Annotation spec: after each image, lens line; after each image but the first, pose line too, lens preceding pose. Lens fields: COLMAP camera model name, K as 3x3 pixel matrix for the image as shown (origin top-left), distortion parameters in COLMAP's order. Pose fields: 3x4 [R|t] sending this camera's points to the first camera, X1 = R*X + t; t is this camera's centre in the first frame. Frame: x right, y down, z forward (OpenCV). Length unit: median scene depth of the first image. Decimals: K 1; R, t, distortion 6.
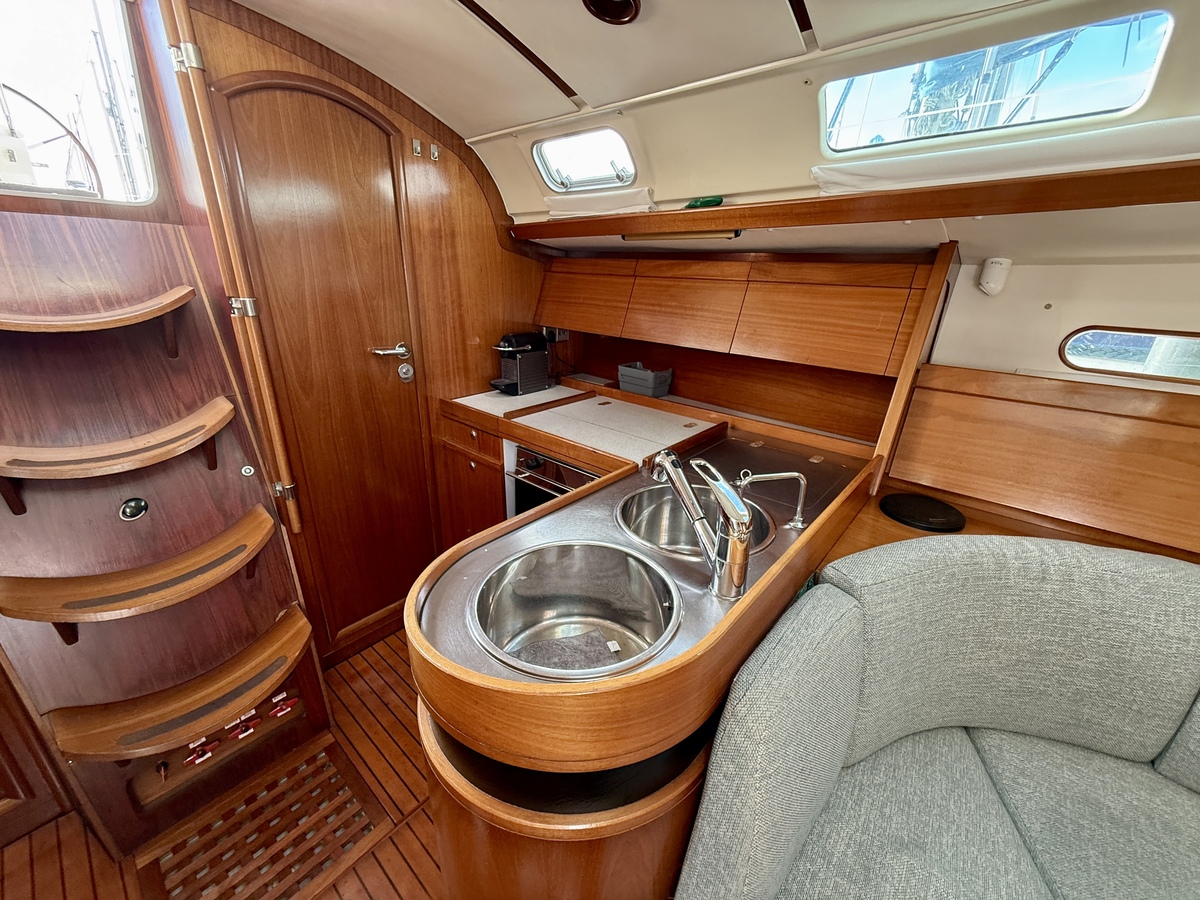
lens RADIAL K [[479.7, 0, 602.6], [0, 479.7, 449.5], [0, 0, 1]] dist [-0.000339, 0.000041]
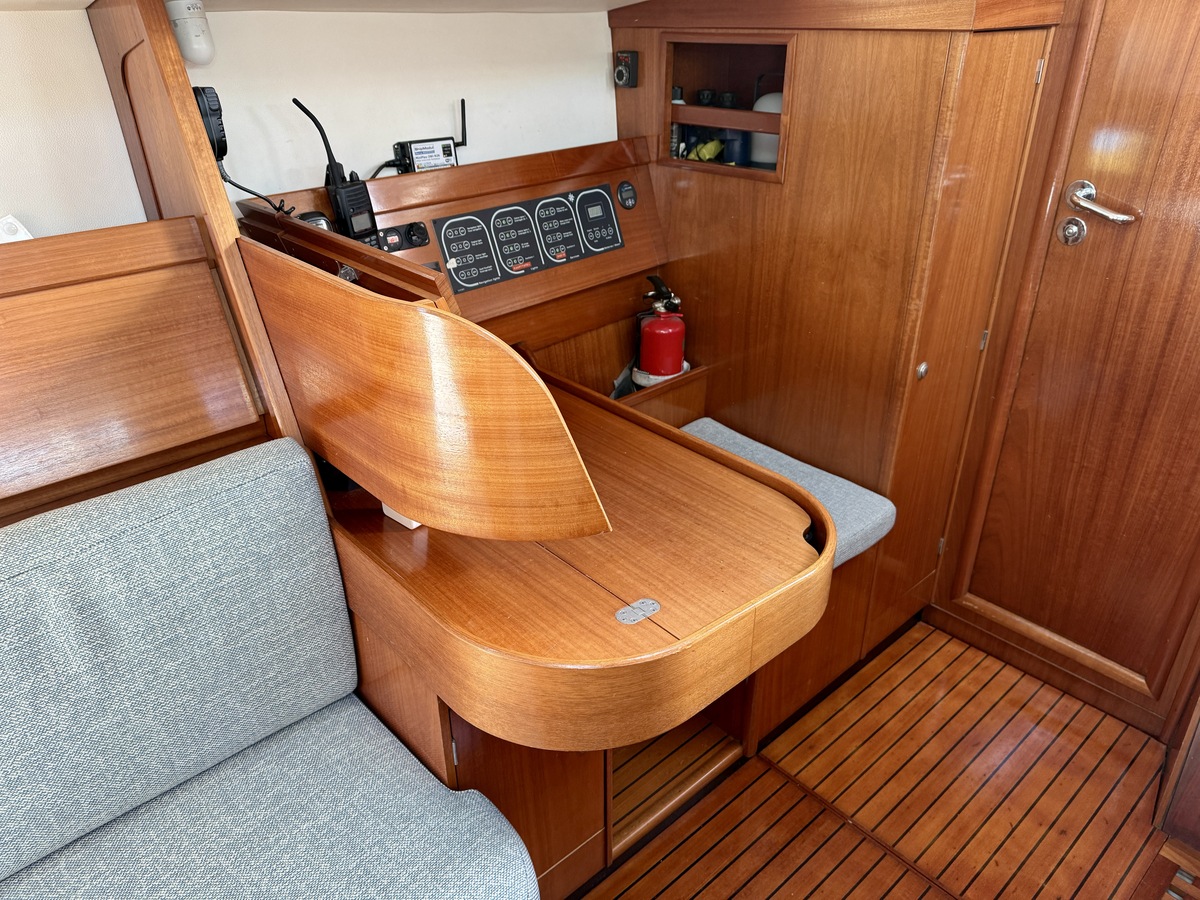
lens RADIAL K [[852.3, 0, 600.4], [0, 852.3, 450.0], [0, 0, 1]] dist [0.055633, -0.062335]
pose [[-0.131543, 0.432413, -0.892029, 0.108300], [-0.348140, 0.822380, 0.449989, 0.012898], [0.928168, 0.369744, 0.042361, -0.134008]]
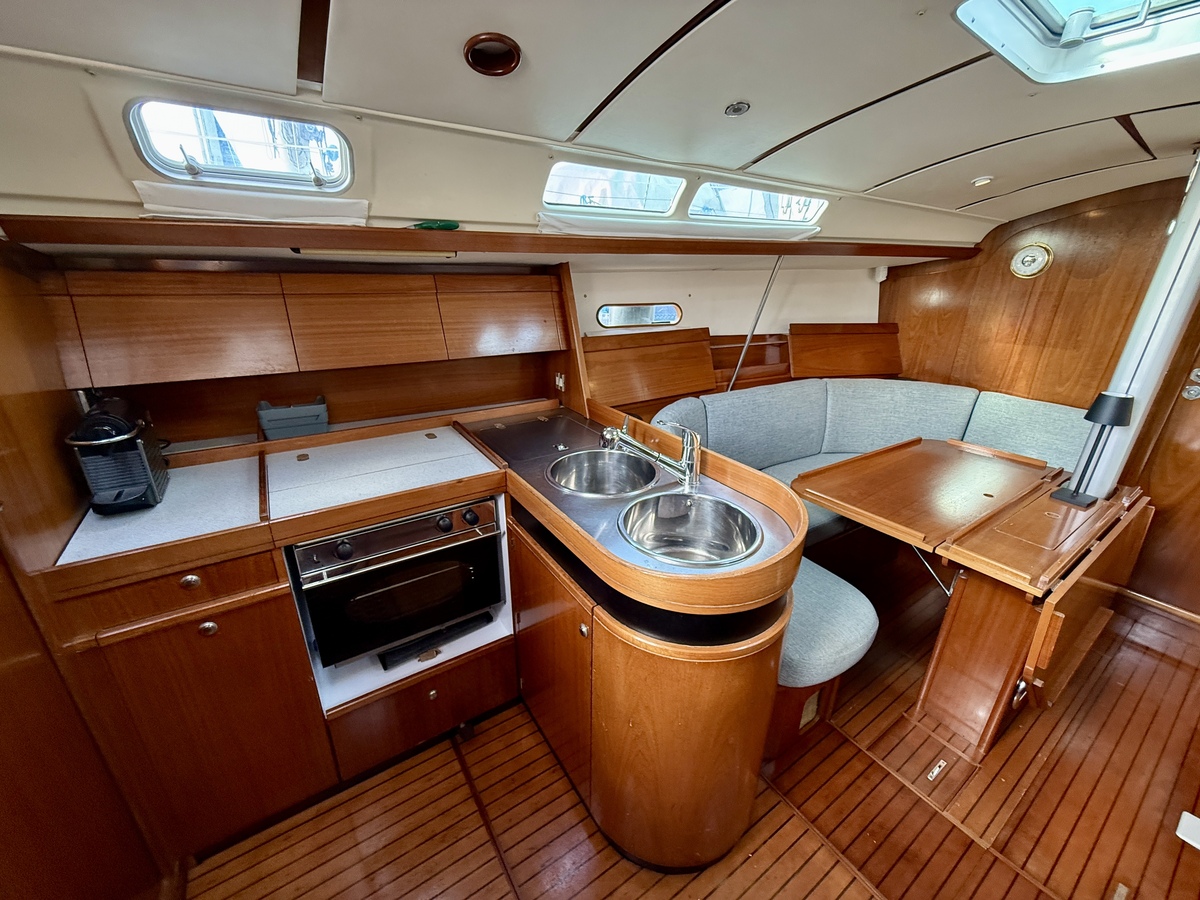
lens RADIAL K [[479.7, 0, 600.9], [0, 479.7, 449.9], [0, 0, 1]] dist [-0.000339, 0.000041]
pose [[0.270619, -0.367425, 0.889811, -0.775488], [0.328220, 0.904135, 0.273518, -0.224126], [-0.905007, 0.218035, 0.365272, 0.373799]]
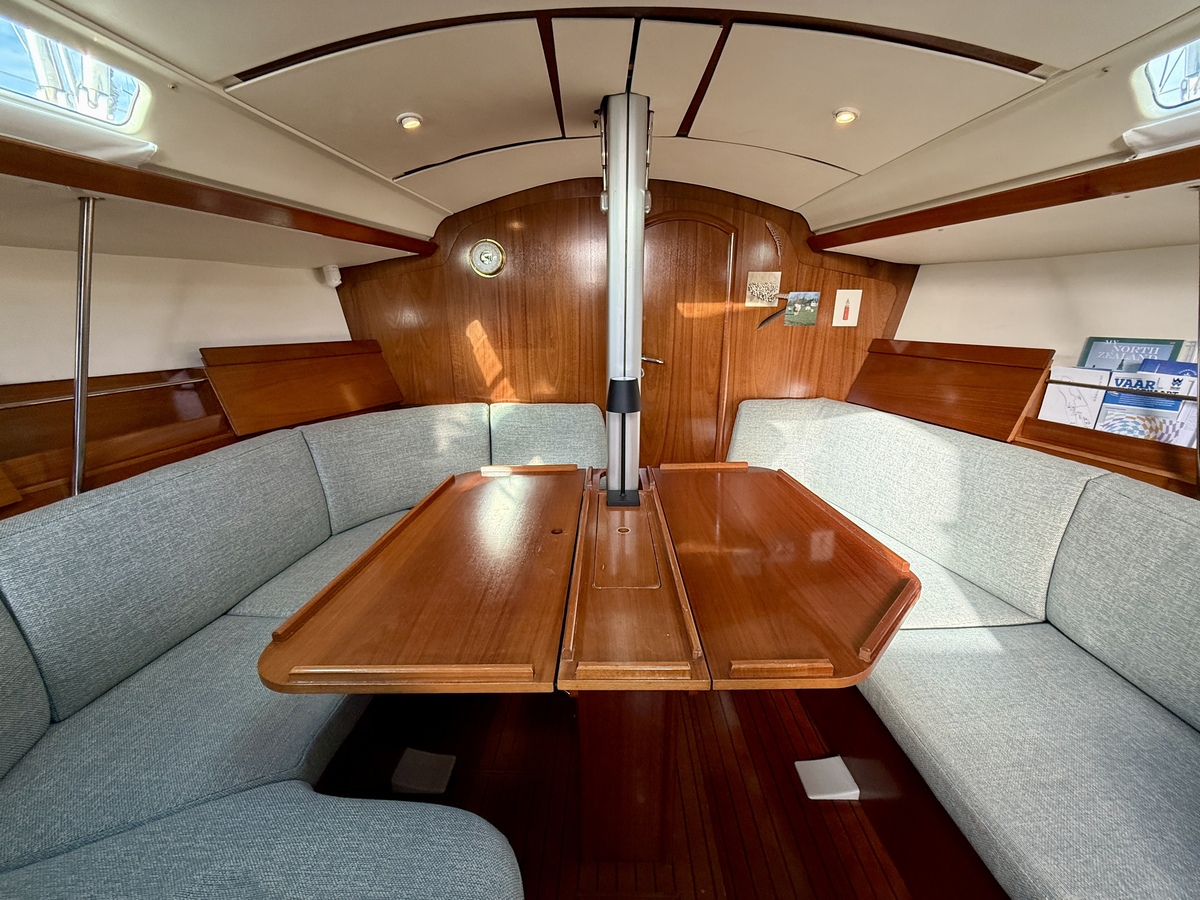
lens RADIAL K [[479.7, 0, 601.9], [0, 479.7, 450.0], [0, 0, 1]] dist [-0.000339, 0.000041]
pose [[-0.631740, -0.234809, 0.738762, -0.139984], [0.258981, 0.834328, 0.486648, -0.010407], [-0.730639, 0.498760, -0.466267, 0.234750]]
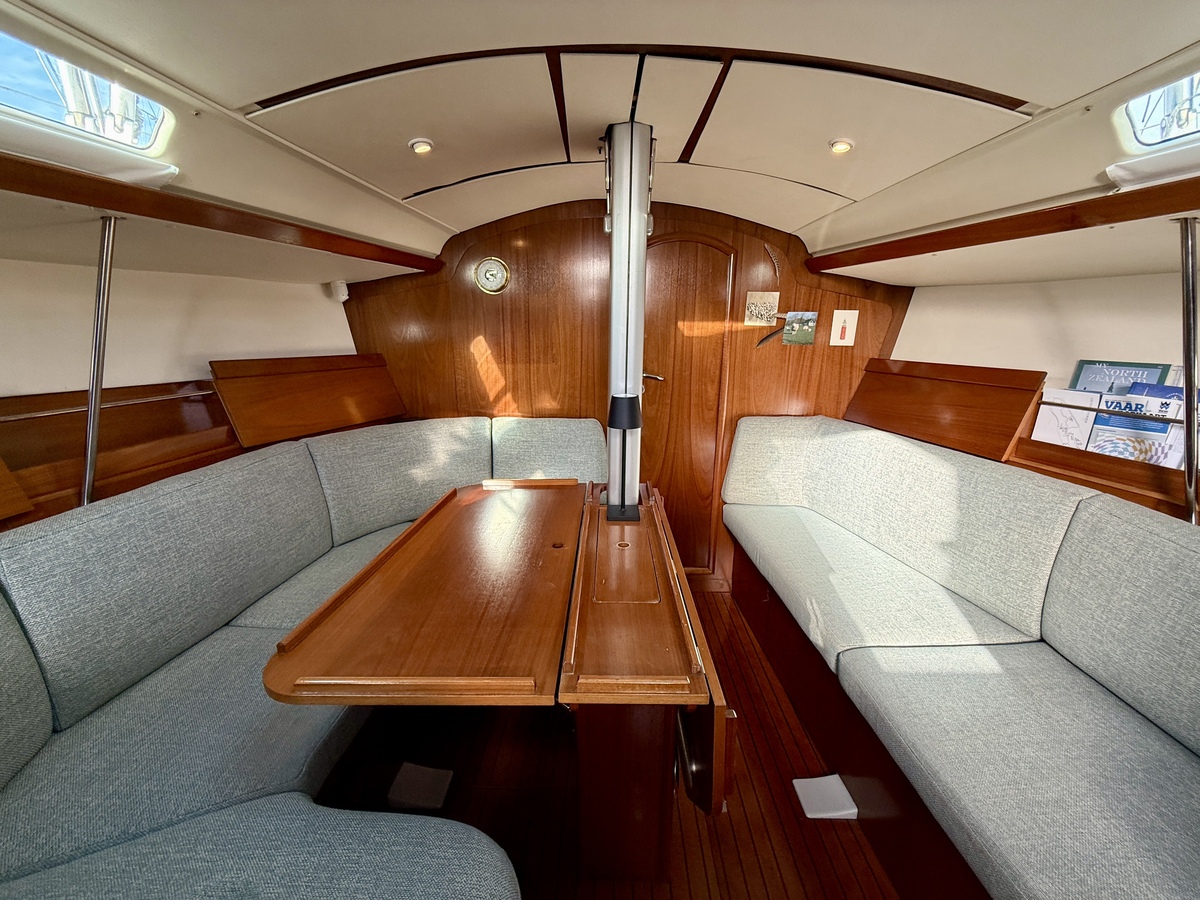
lens RADIAL K [[479.7, 0, 602.0], [0, 479.7, 449.8], [0, 0, 1]] dist [-0.000339, 0.000041]
pose [[-0.630920, -0.220535, 0.743844, -0.148474], [0.249019, 0.850462, 0.463361, -0.023253], [-0.734799, 0.477575, -0.481656, 0.243936]]
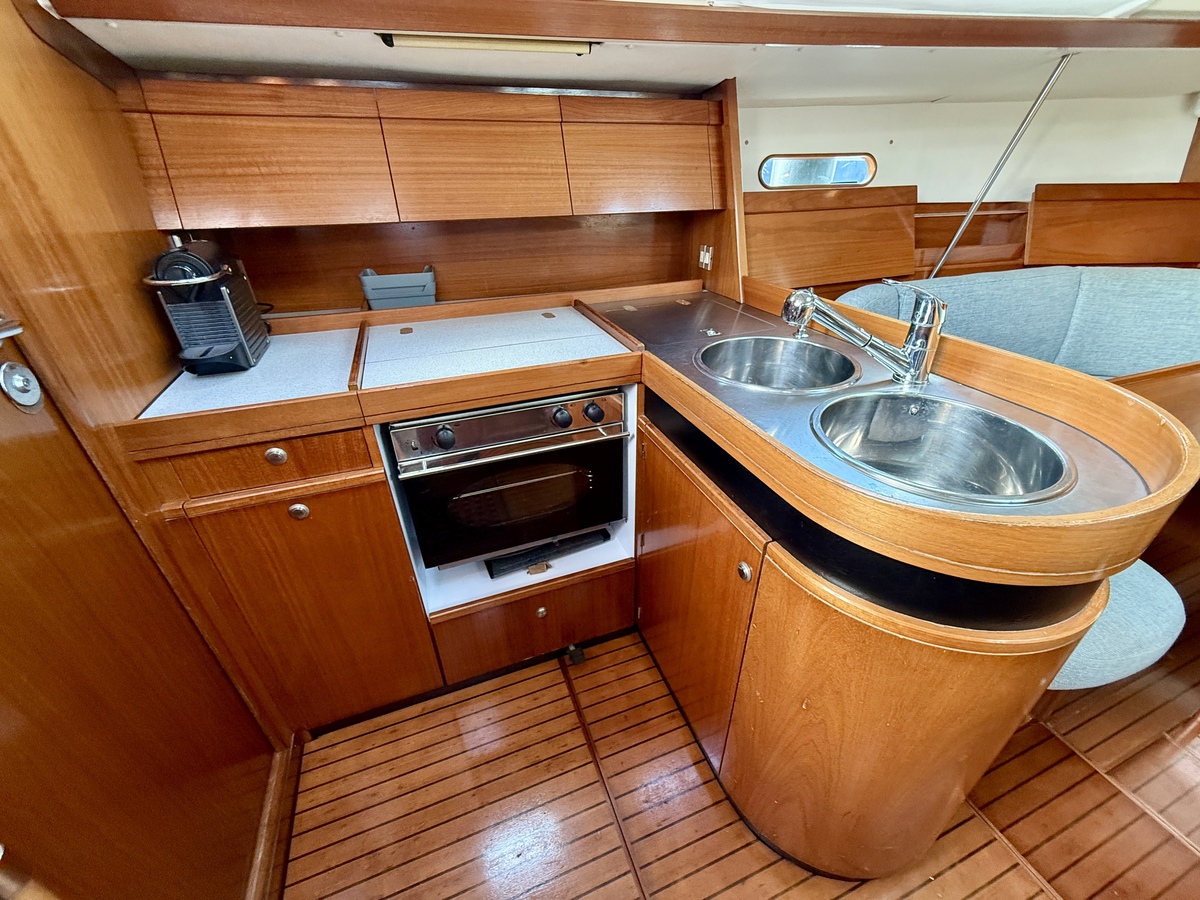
lens RADIAL K [[479.7, 0, 600.6], [0, 479.7, 449.9], [0, 0, 1]] dist [-0.000339, 0.000041]
pose [[0.478850, -0.470004, 0.741484, -0.616447], [0.334765, 0.878554, 0.340698, -0.120738], [-0.811563, 0.085079, 0.578037, 0.560232]]
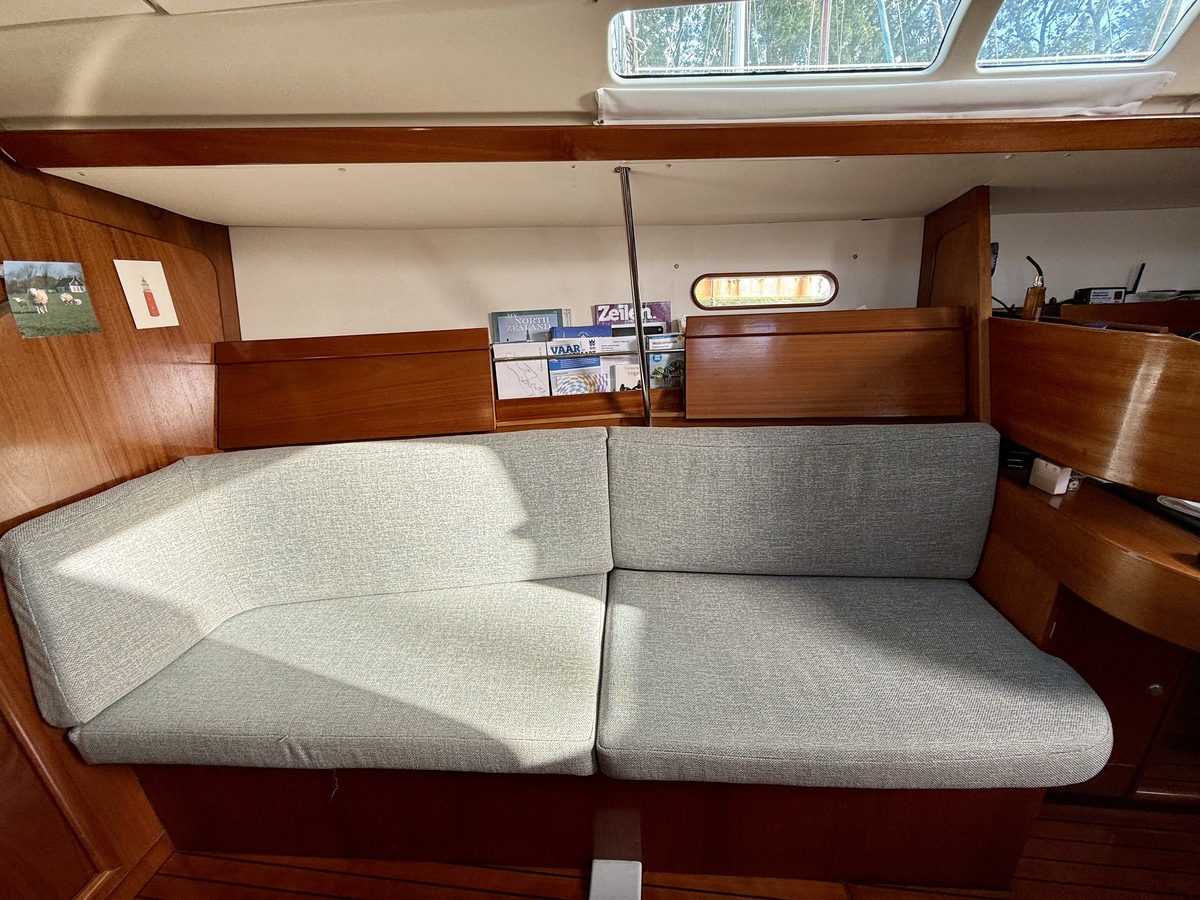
lens RADIAL K [[479.7, 0, 599.4], [0, 479.7, 450.6], [0, 0, 1]] dist [-0.000339, 0.000041]
pose [[-0.834005, 0.191789, -0.517351, 0.437373], [-0.174355, 0.797990, 0.576898, 0.156635], [0.523484, 0.571339, -0.632089, -0.179214]]
